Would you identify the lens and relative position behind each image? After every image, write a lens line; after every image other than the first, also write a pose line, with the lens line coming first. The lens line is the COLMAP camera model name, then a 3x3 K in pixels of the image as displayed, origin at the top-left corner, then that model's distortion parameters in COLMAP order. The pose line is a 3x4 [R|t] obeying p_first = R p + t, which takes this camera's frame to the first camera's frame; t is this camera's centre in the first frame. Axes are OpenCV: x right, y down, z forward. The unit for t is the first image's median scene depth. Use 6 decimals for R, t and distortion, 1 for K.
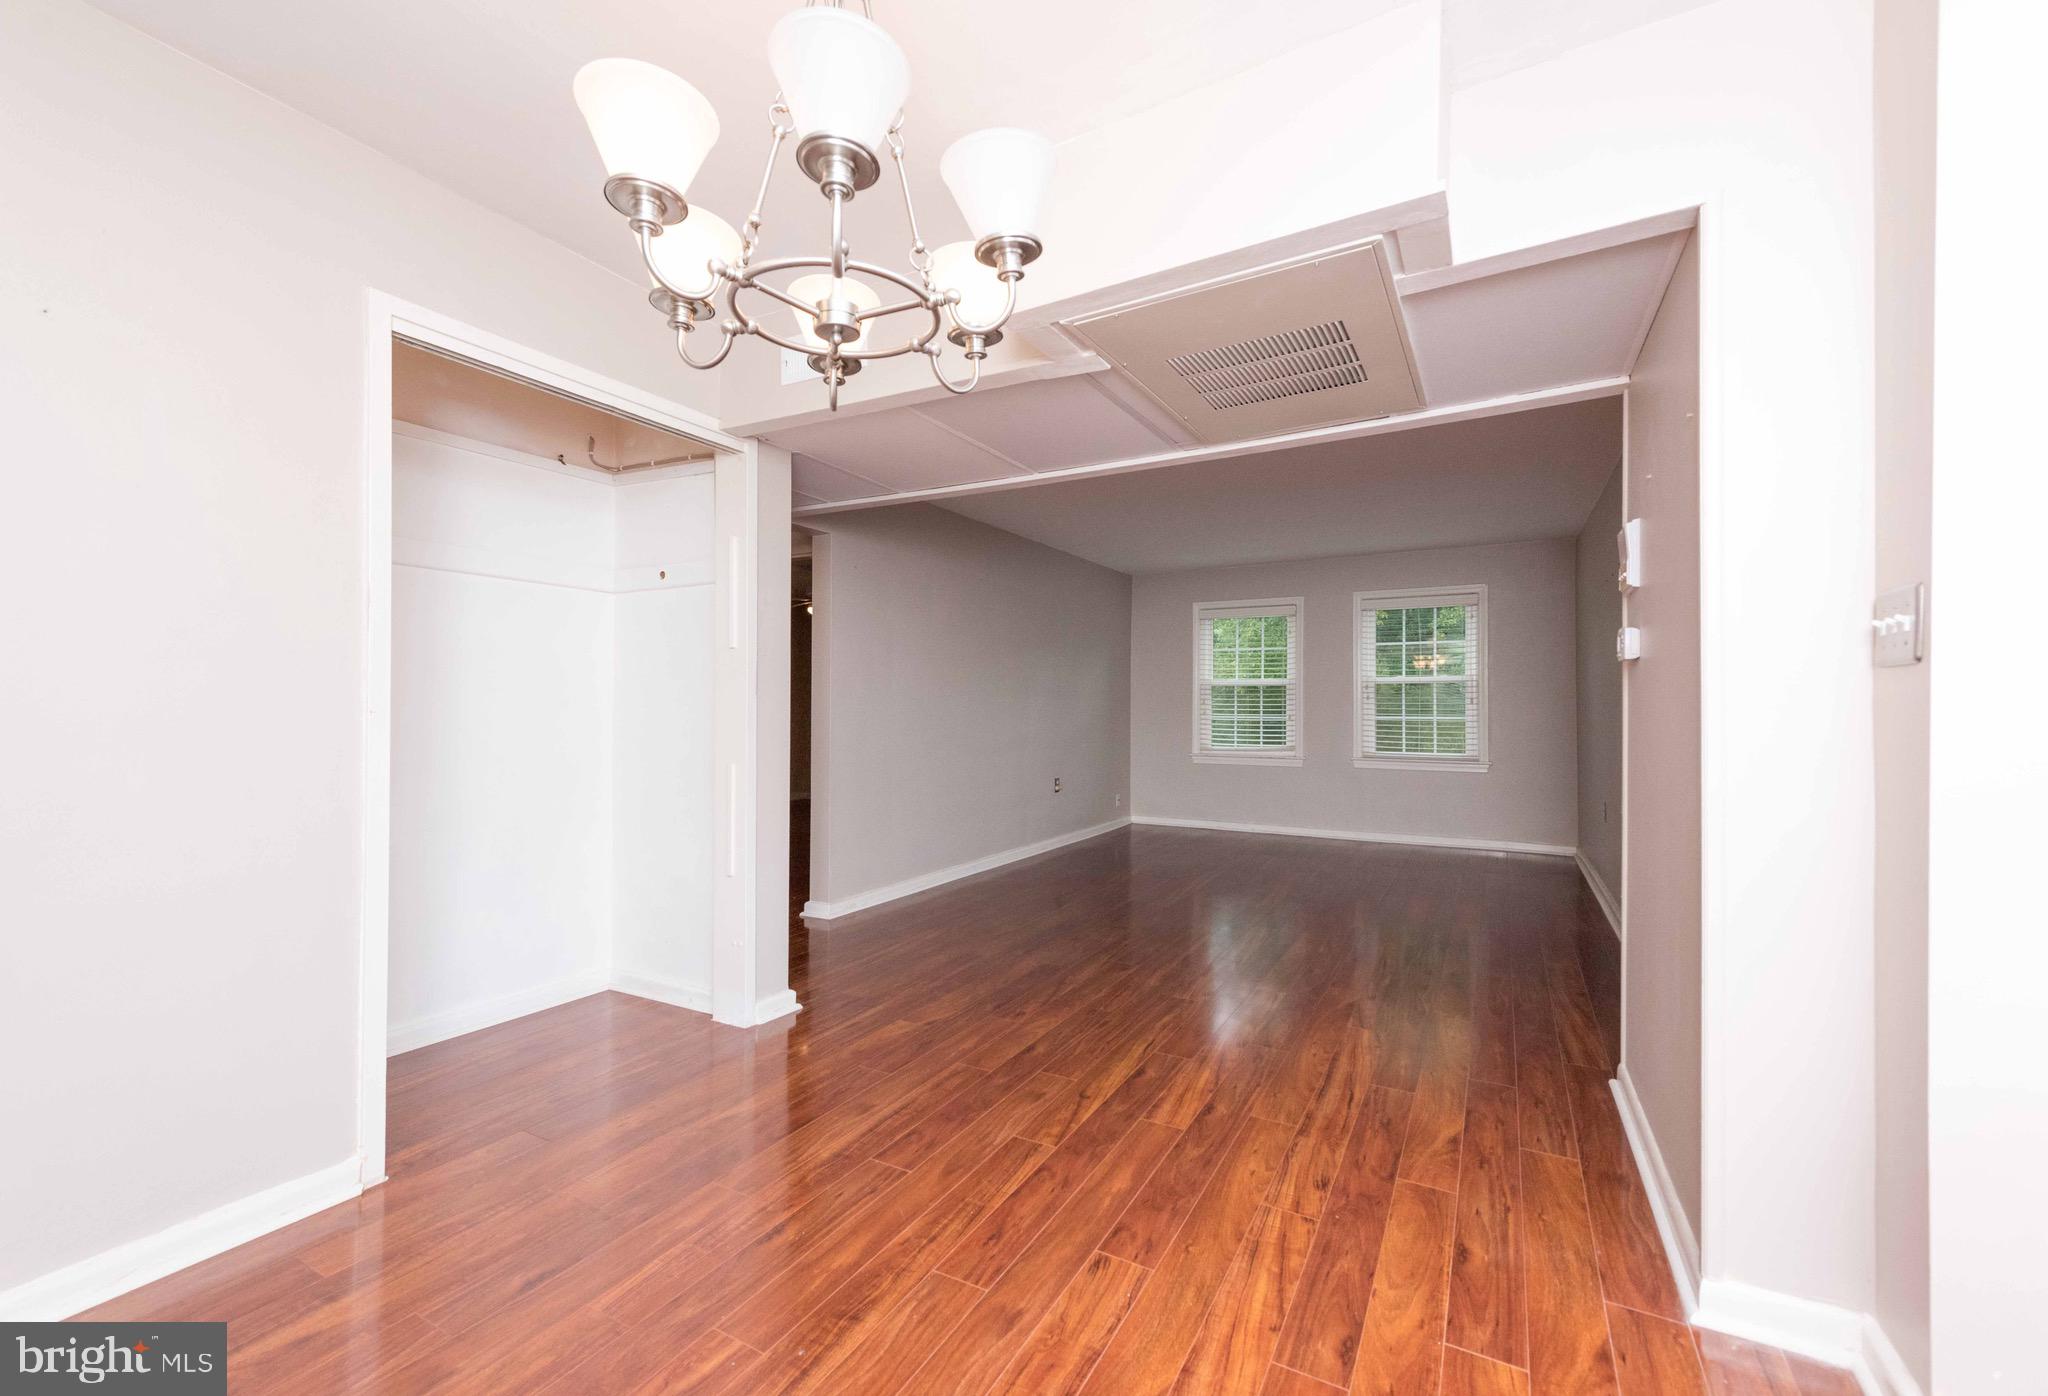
lens RADIAL K [[850.8, 0, 1028.2], [0, 850.8, 698.7], [0, 0, 1]] dist [0.014194, 0.000150]
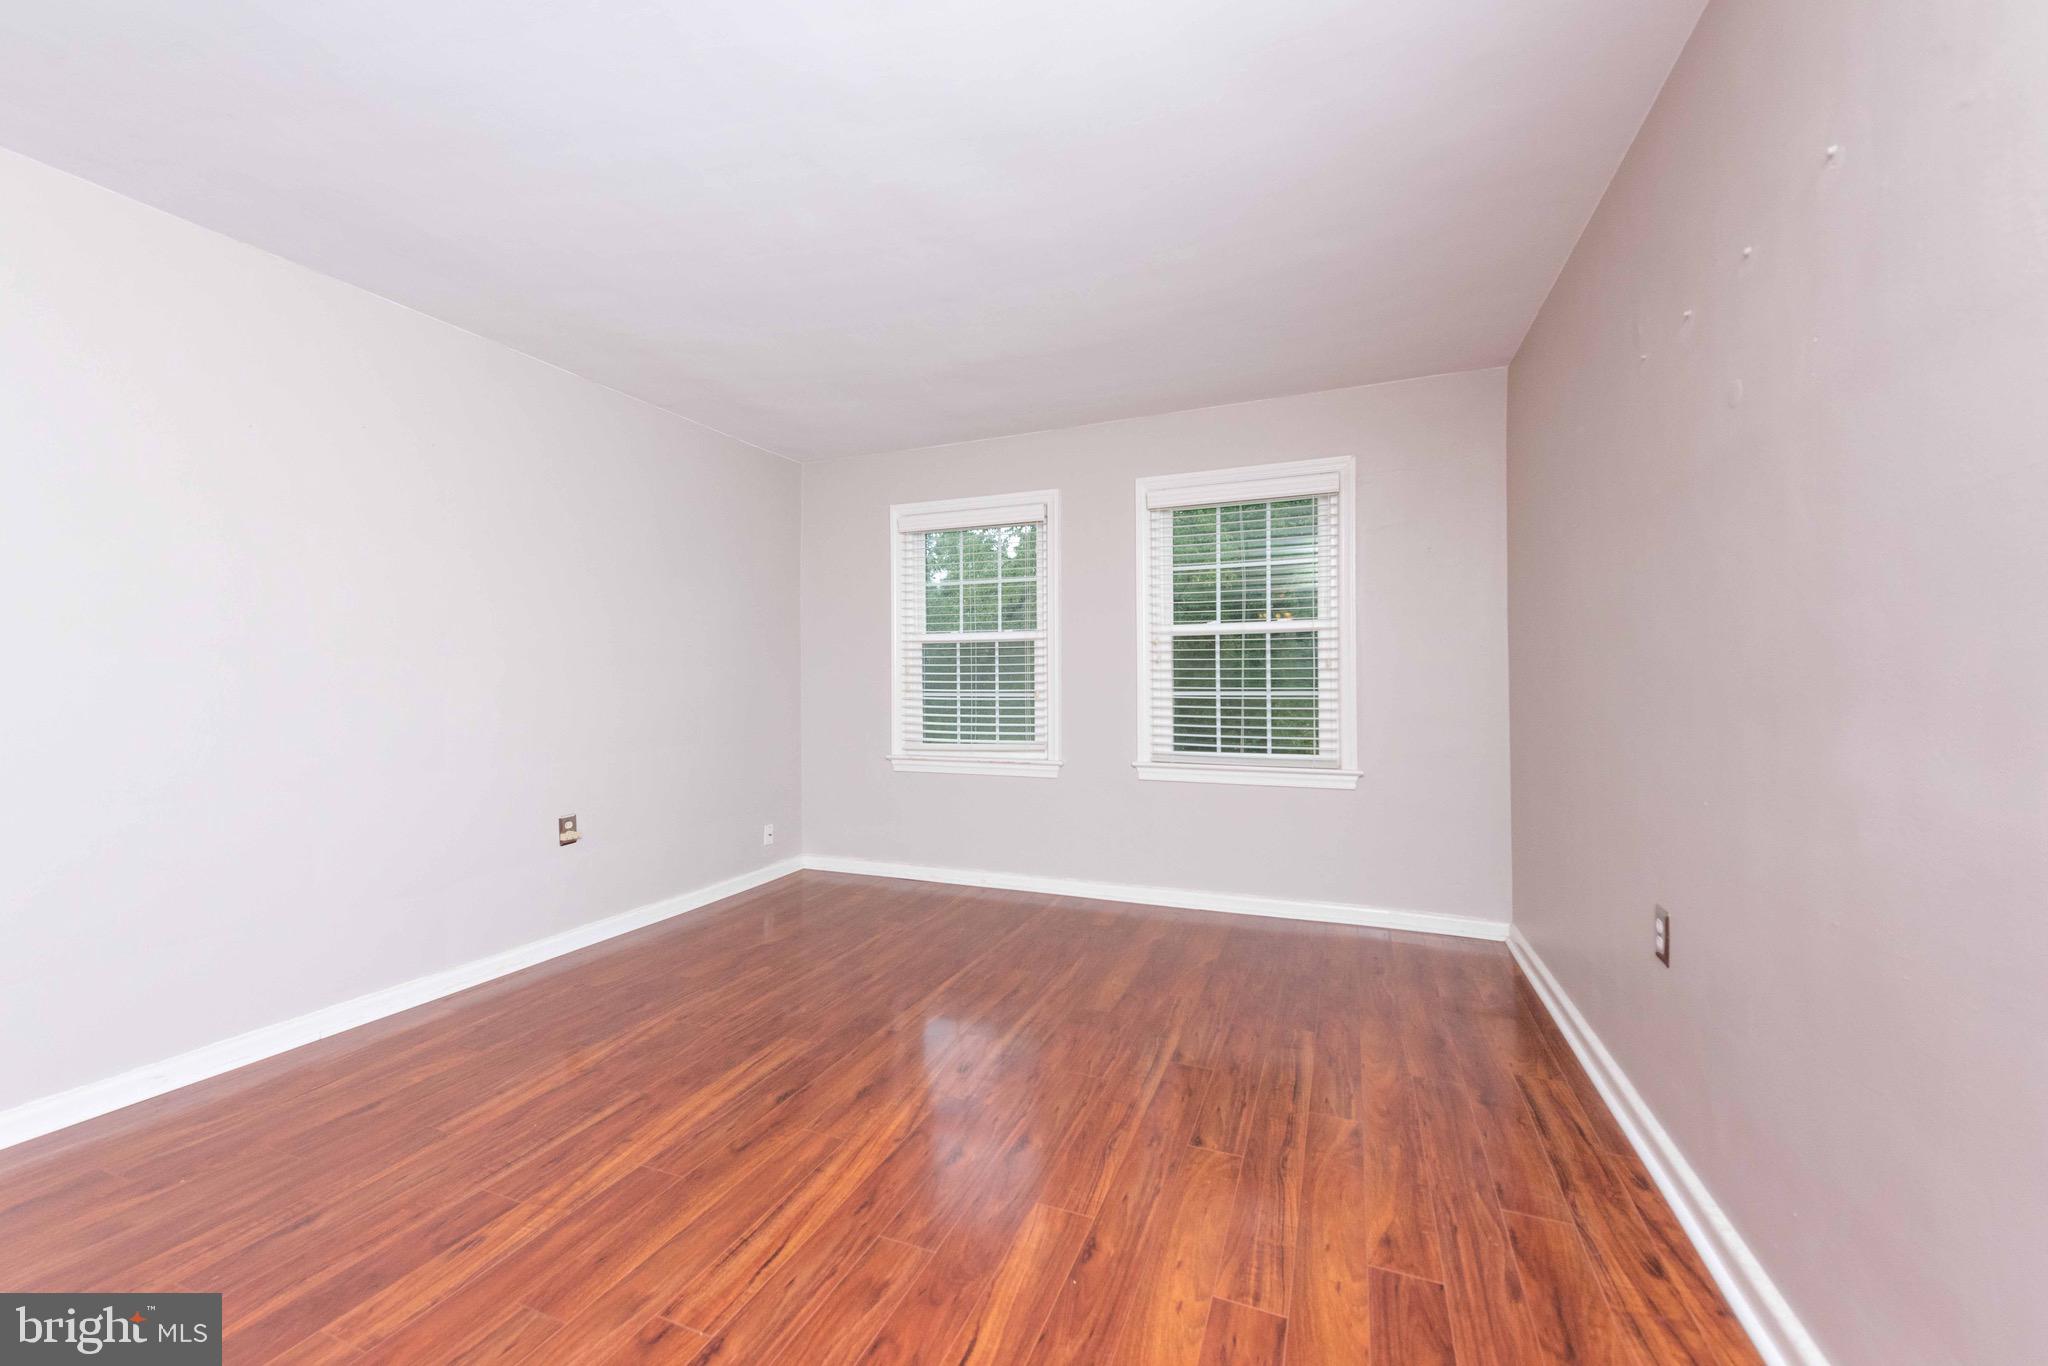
lens RADIAL K [[834.7, 0, 1007.7], [0, 834.7, 679.0], [0, 0, 1]] dist [-0.002494, -0.000524]
pose [[0.990332, -0.004273, 0.138649, 0.213295], [0.004484, 0.999989, -0.001210, 0.012092], [-0.138642, 0.001820, 0.990341, 0.444362]]
